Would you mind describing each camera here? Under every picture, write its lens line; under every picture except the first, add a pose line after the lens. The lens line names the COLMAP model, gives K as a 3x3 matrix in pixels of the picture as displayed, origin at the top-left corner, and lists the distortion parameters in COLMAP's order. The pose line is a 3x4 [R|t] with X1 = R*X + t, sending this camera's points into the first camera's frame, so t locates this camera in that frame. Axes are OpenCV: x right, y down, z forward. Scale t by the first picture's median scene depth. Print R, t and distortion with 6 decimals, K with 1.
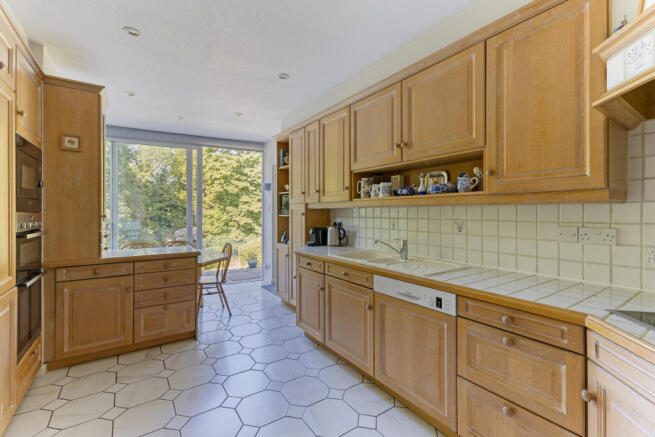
lens RADIAL K [[287.5, 0, 328.4], [0, 287.5, 212.1], [0, 0, 1]] dist [0.000456, 0.000157]
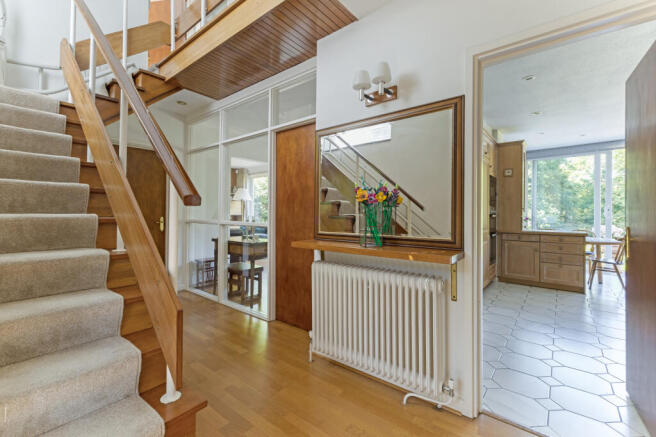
lens RADIAL K [[289.1, 0, 326.3], [0, 289.1, 211.9], [0, 0, 1]] dist [0.001756, 0.000211]
pose [[0.277549, -0.002725, -0.960708, 0.625618], [-0.006553, 0.999967, -0.004729, 0.048158], [0.960689, 0.007608, 0.277522, -0.705172]]
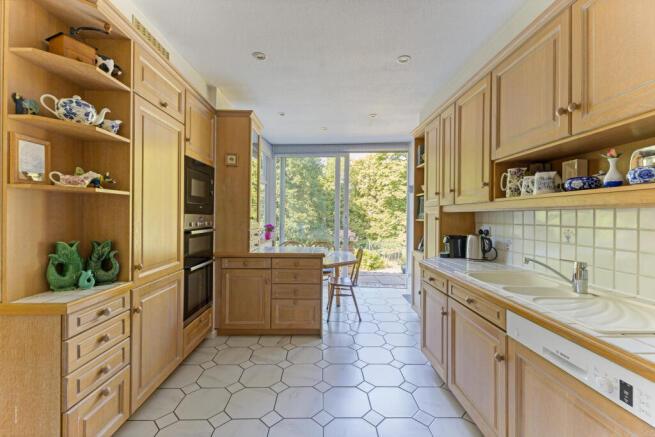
lens RADIAL K [[282.9, 0, 328.2], [0, 282.9, 216.0], [0, 0, 1]] dist [0.000960, 0.000115]
pose [[0.836469, 0.008041, -0.547956, 0.128283], [-0.008977, 0.999959, 0.000970, 0.001526], [0.547941, 0.004107, 0.836507, 0.169188]]
